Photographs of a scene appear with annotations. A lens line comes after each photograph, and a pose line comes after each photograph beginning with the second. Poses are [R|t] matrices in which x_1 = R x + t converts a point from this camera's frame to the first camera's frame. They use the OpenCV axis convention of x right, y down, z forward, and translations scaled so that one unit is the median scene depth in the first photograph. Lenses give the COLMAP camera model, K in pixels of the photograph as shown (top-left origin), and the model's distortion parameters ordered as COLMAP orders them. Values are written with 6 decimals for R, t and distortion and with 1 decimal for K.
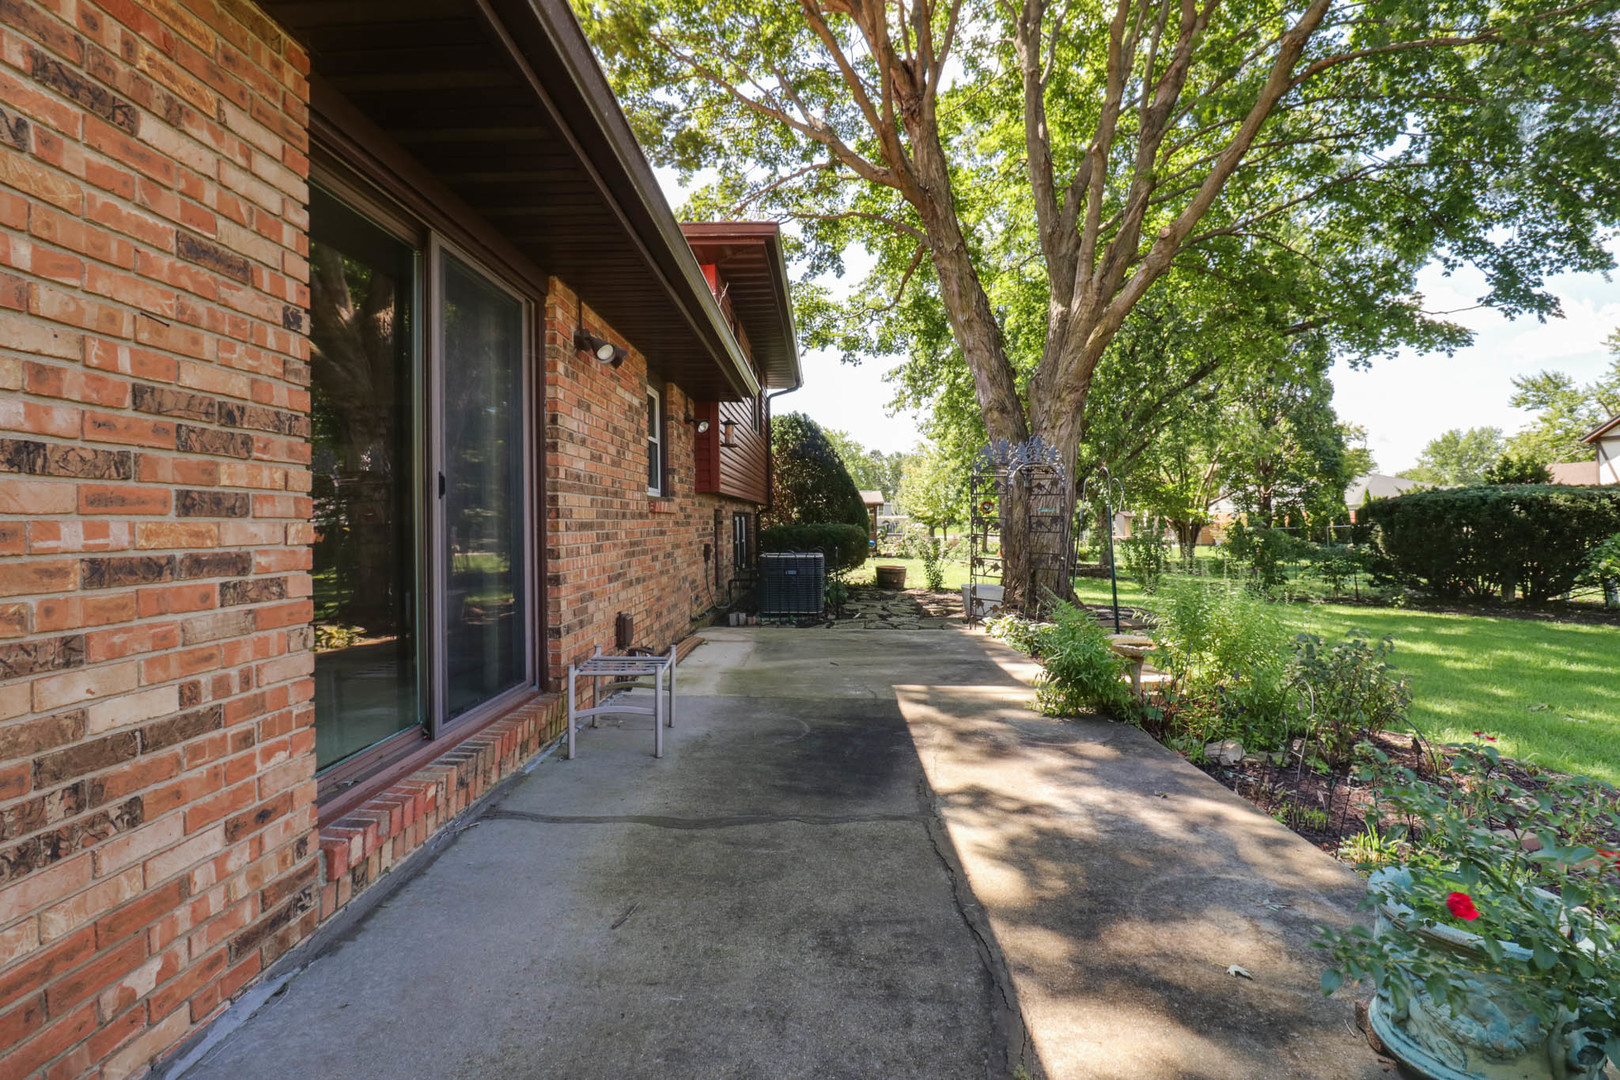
lens RADIAL K [[763.8, 0, 812.2], [0, 763.8, 519.4], [0, 0, 1]] dist [0.139705, -0.000130]
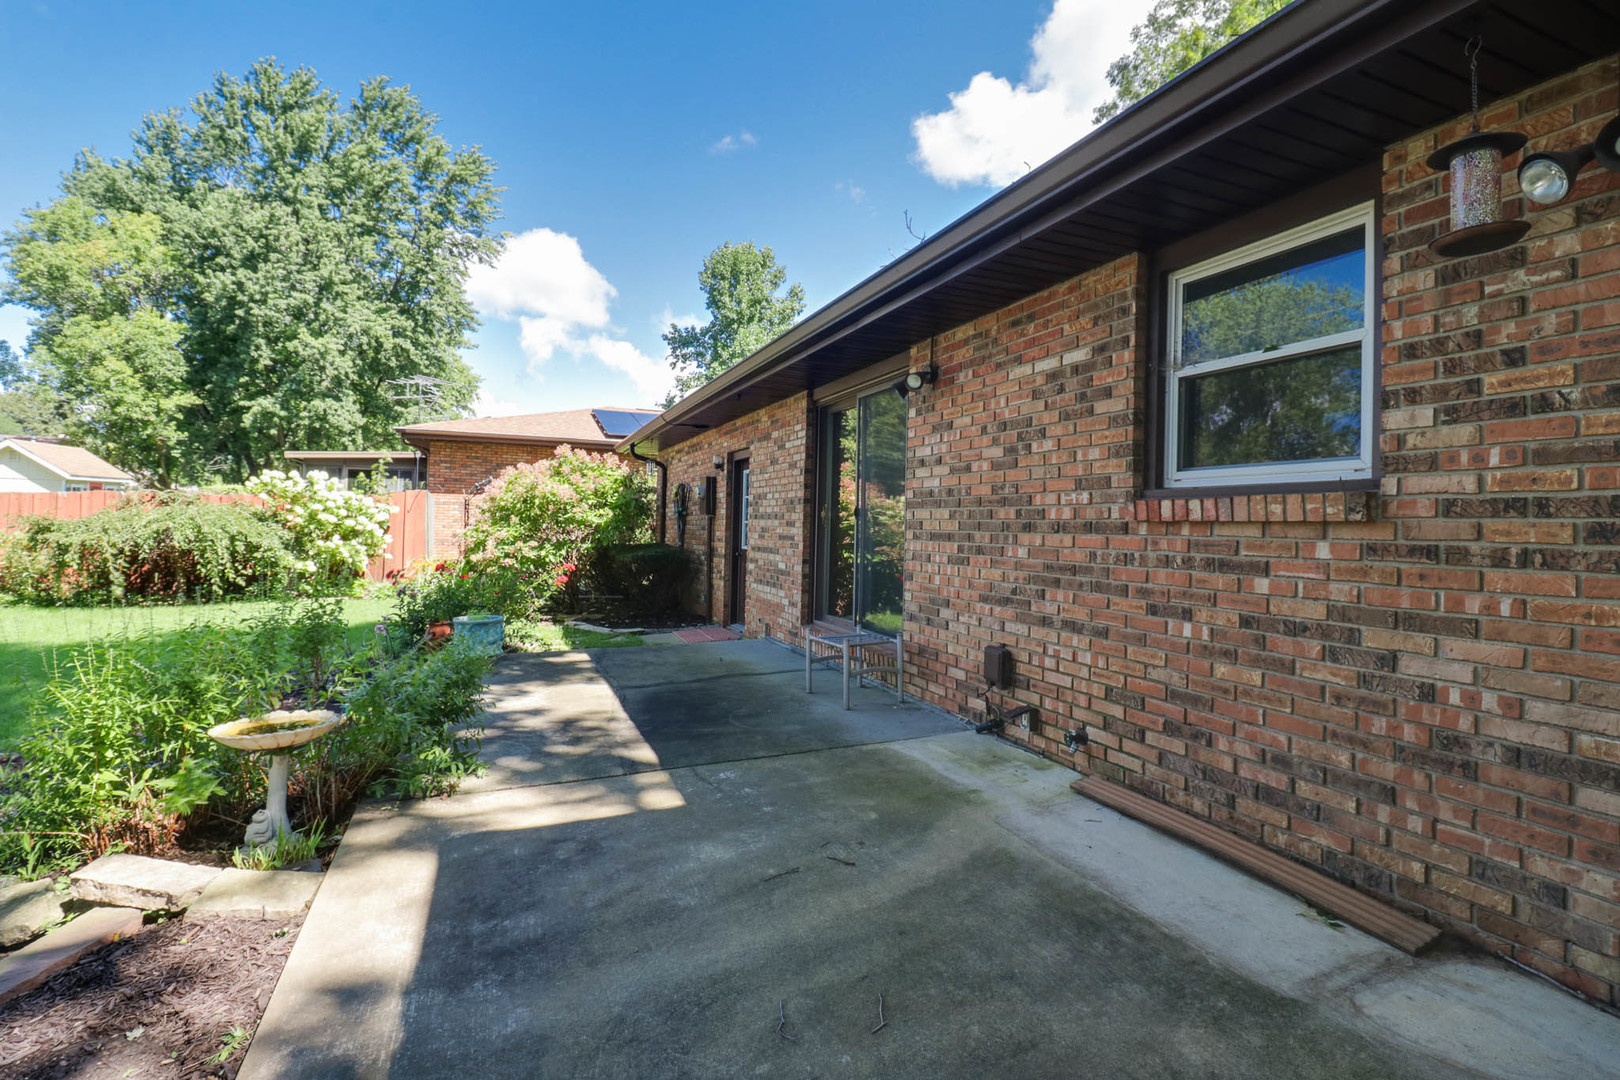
lens RADIAL K [[758.3, 0, 813.6], [0, 758.3, 528.2], [0, 0, 1]] dist [0.000040, 0.000017]
pose [[-0.918017, -0.010479, -0.396402, 0.424048], [-0.013193, 0.999904, 0.004122, -0.007663], [0.396321, 0.009014, -0.918068, 2.730840]]
